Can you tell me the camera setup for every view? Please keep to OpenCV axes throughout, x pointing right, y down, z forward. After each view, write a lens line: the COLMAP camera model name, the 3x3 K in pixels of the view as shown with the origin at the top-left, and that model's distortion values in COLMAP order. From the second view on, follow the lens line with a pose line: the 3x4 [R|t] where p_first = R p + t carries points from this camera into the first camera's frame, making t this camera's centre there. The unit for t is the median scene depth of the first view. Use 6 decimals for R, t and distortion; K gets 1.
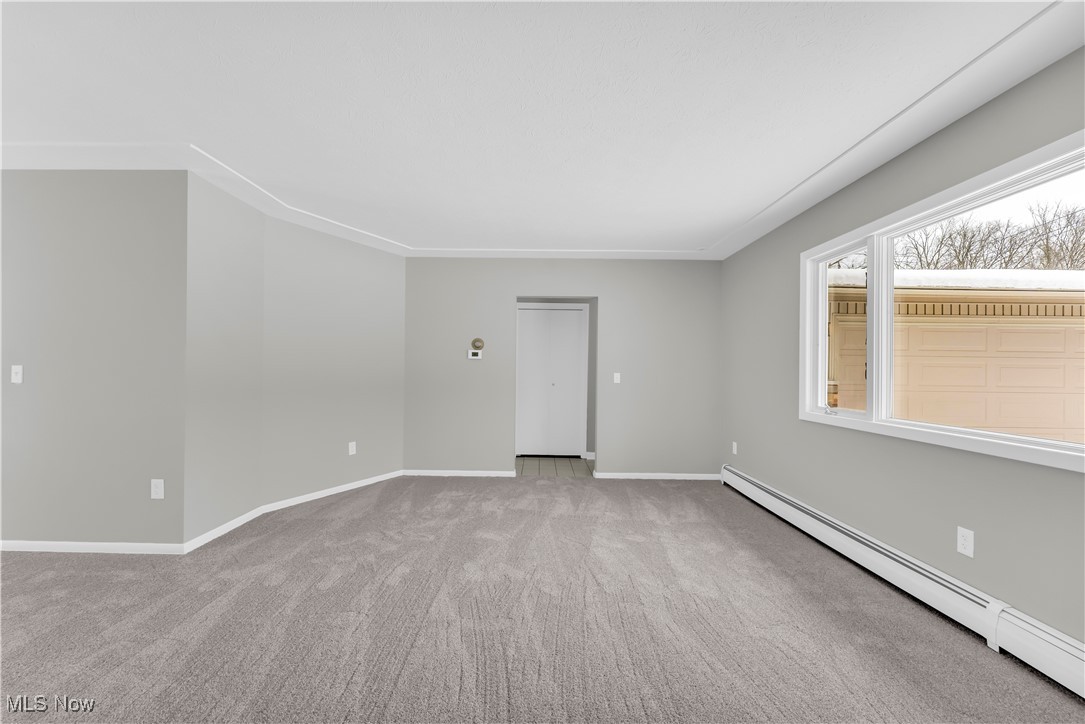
lens RADIAL K [[439.2, 0, 533.8], [0, 439.2, 369.3], [0, 0, 1]] dist [-0.000507, -0.000188]
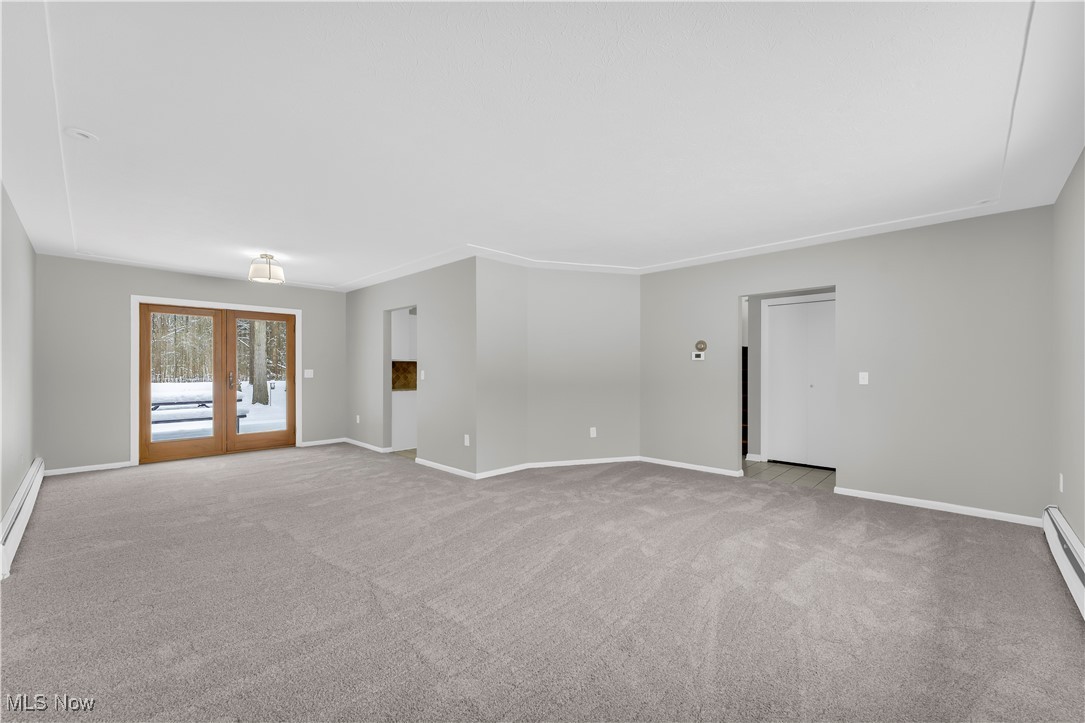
lens RADIAL K [[439.2, 0, 533.8], [0, 439.2, 368.8], [0, 0, 1]] dist [-0.000507, -0.000188]
pose [[0.719763, -0.013070, -0.694097, 0.464161], [0.008786, 0.999914, -0.009718, 0.005910], [0.694165, 0.000897, 0.719816, -0.064313]]
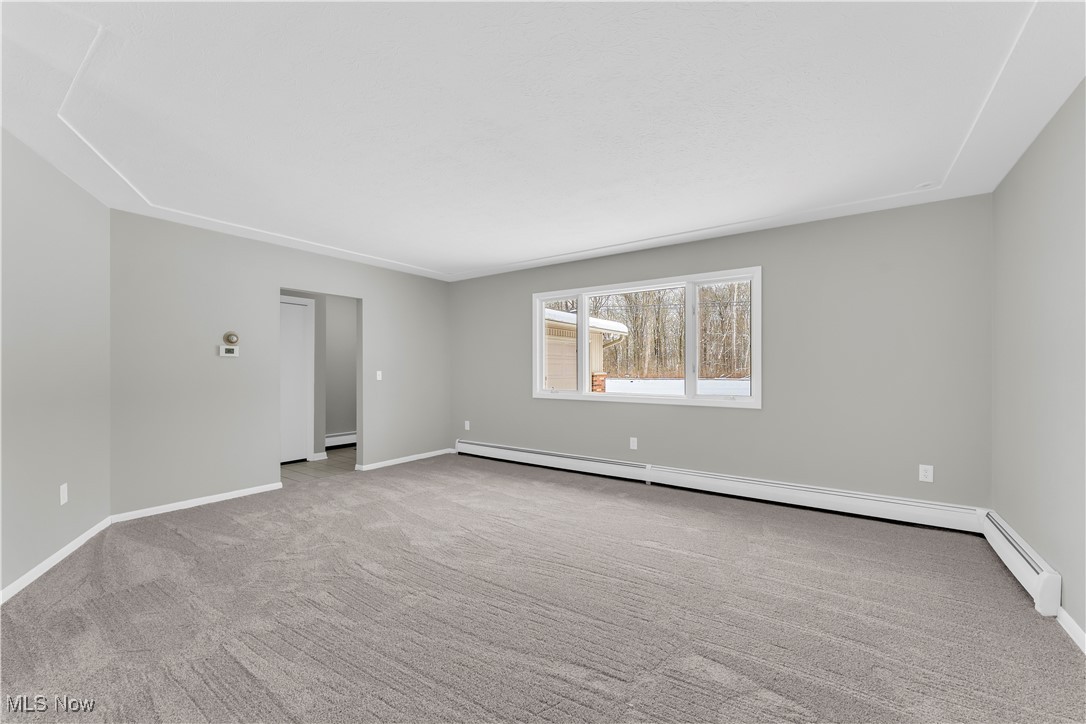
lens RADIAL K [[439.3, 0, 538.3], [0, 439.3, 368.1], [0, 0, 1]] dist [0.000003, -0.000428]
pose [[0.569507, -0.010194, 0.821923, -0.701417], [0.006193, 0.999948, 0.008111, -0.007560], [-0.821963, 0.000470, 0.569541, 0.075559]]
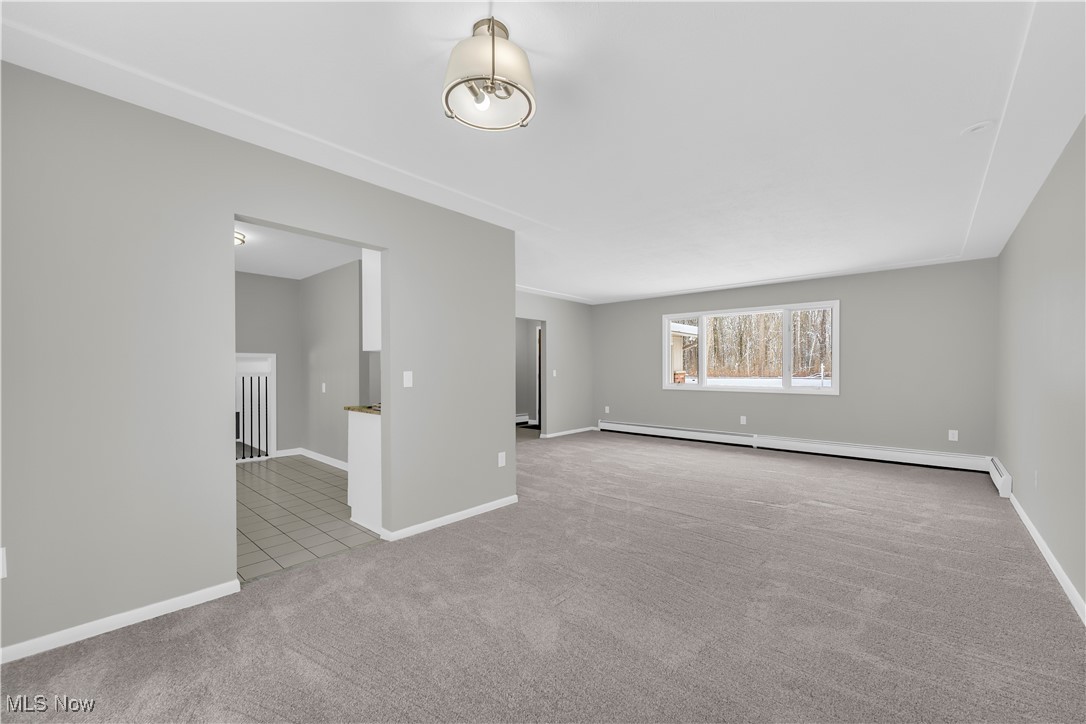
lens RADIAL K [[439.3, 0, 538.3], [0, 439.3, 368.1], [0, 0, 1]] dist [0.000003, -0.000428]
pose [[0.657331, -0.013054, 0.753489, -1.511189], [0.008233, 0.999915, 0.010141, -0.021775], [-0.753557, -0.000463, 0.657382, 0.006164]]
